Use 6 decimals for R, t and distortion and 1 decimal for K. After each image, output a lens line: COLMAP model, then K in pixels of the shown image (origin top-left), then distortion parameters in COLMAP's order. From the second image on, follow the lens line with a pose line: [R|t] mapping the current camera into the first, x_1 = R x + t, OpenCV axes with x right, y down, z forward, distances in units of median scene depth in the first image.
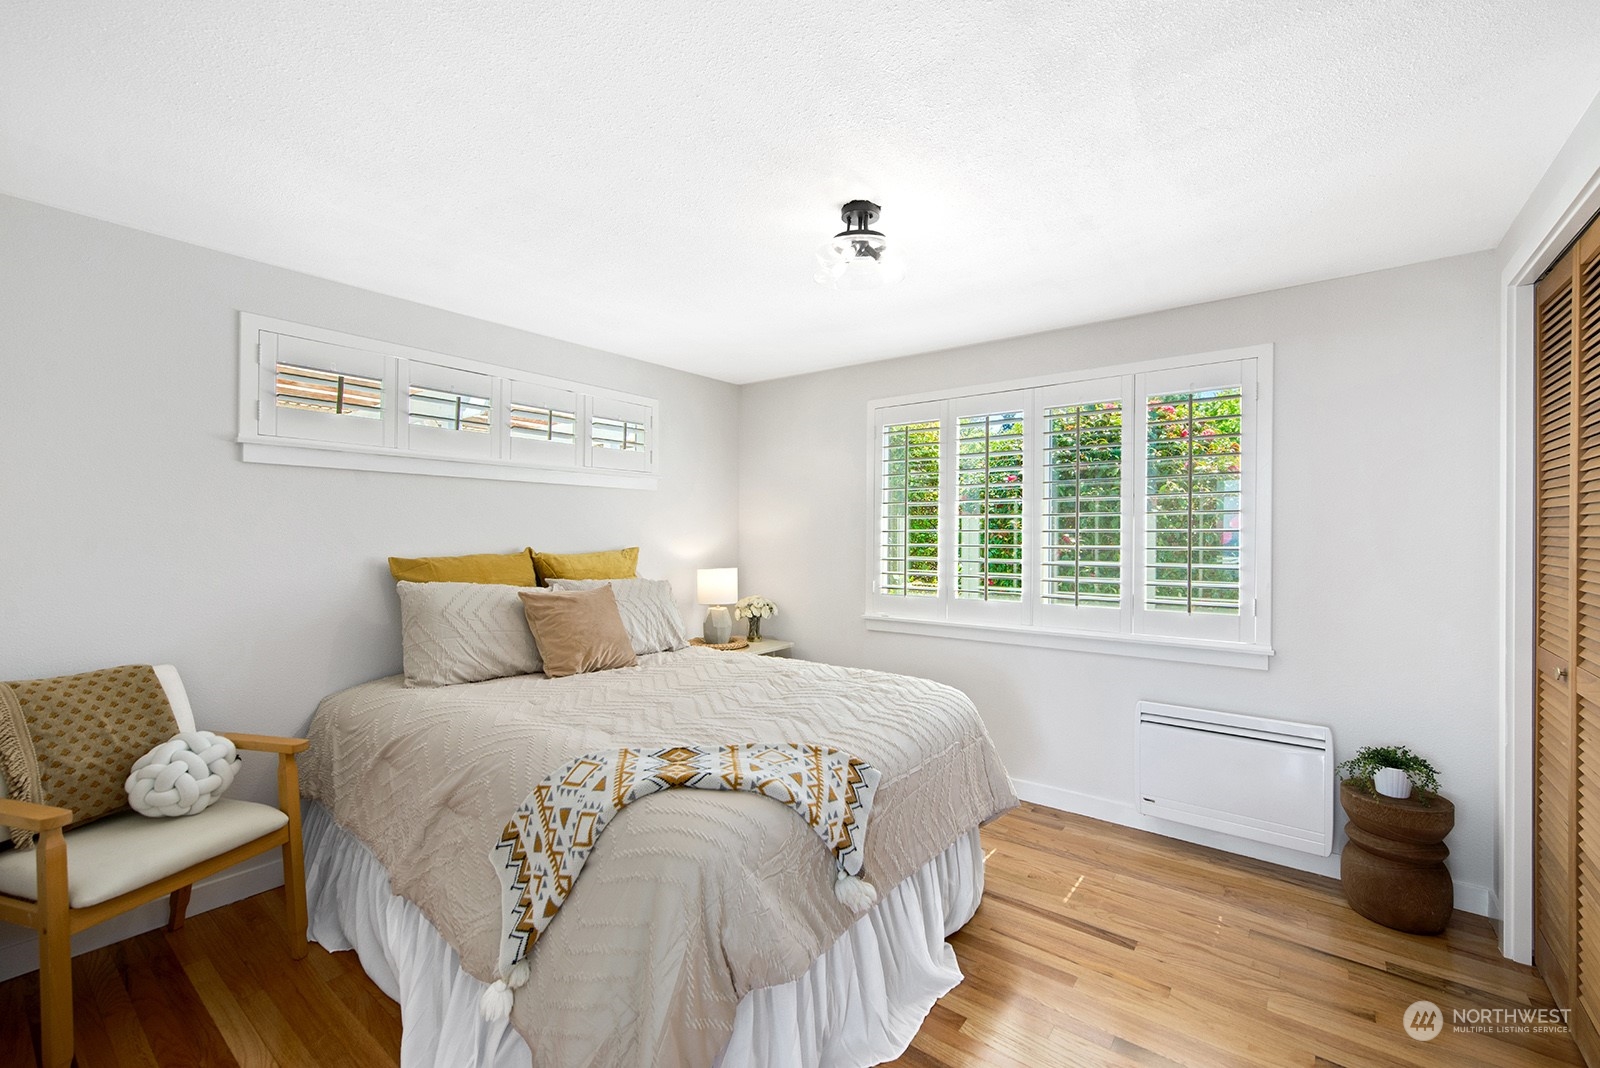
lens RADIAL K [[674.7, 0, 795.0], [0, 674.7, 531.2], [0, 0, 1]] dist [0.010190, -0.000423]
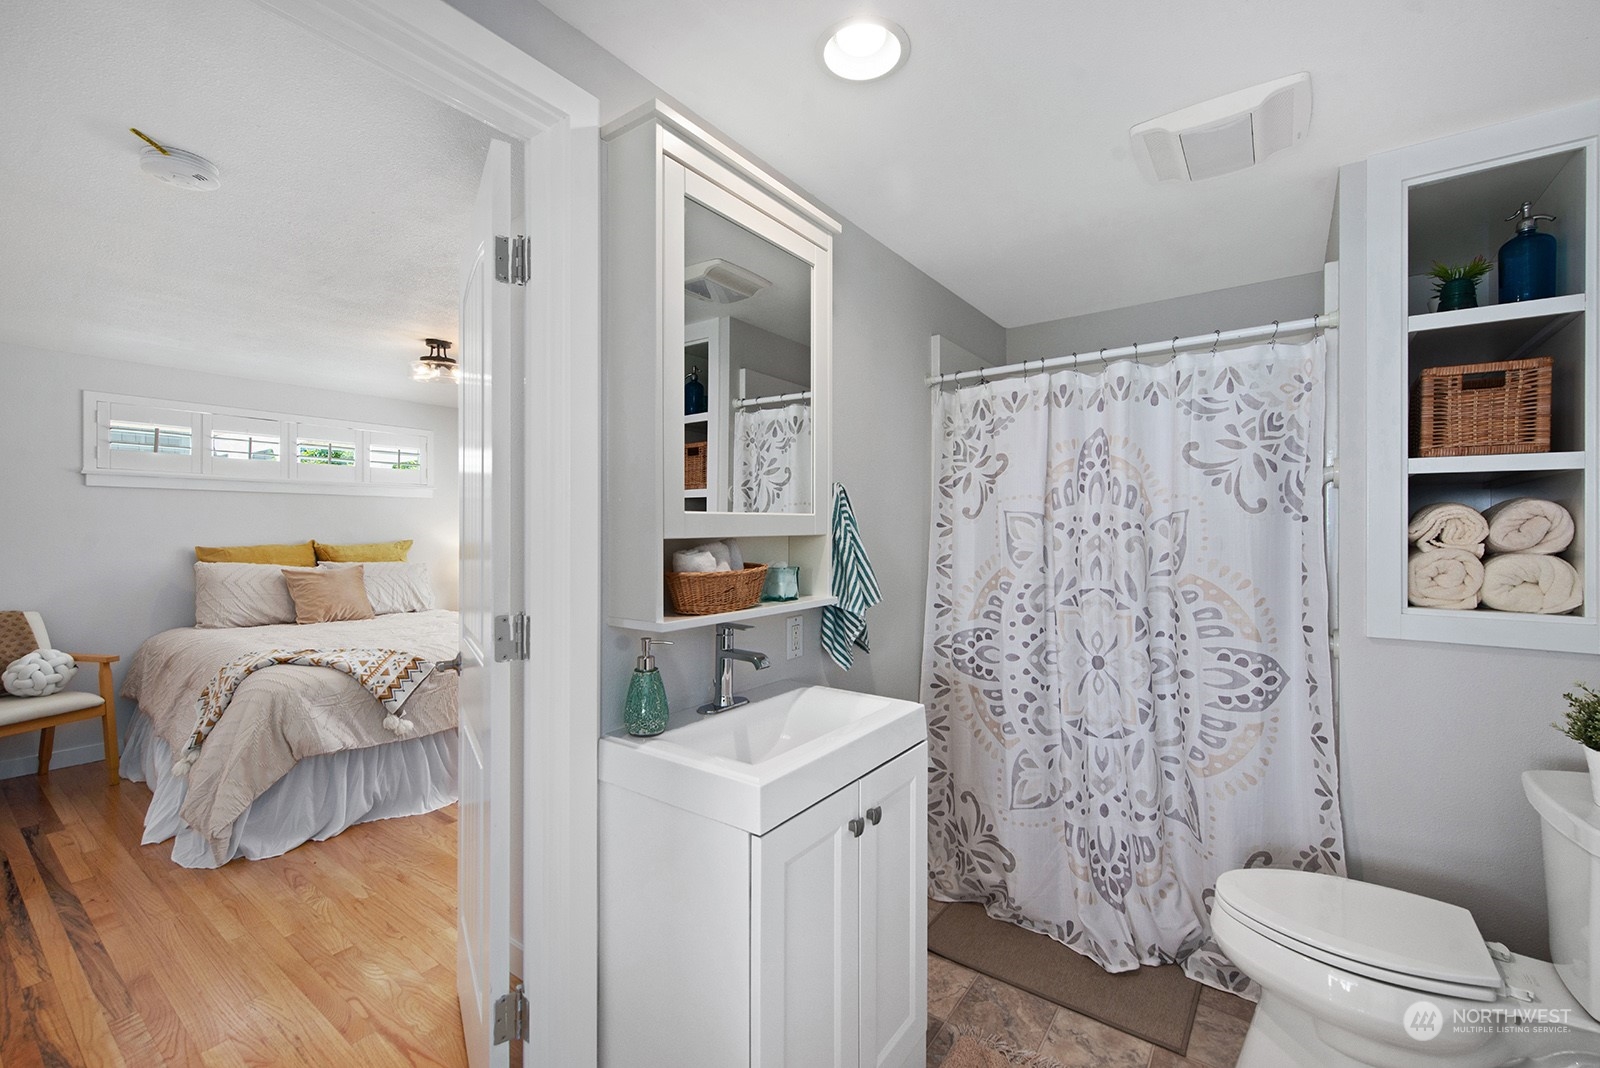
lens RADIAL K [[686.9, 0, 804.1], [0, 686.9, 529.7], [0, 0, 1]] dist [0.001509, 0.000177]
pose [[0.999706, -0.000900, 0.024248, 0.930471], [0.000764, 0.999984, 0.005646, -0.008305], [-0.024253, -0.005626, 0.999690, -0.730525]]
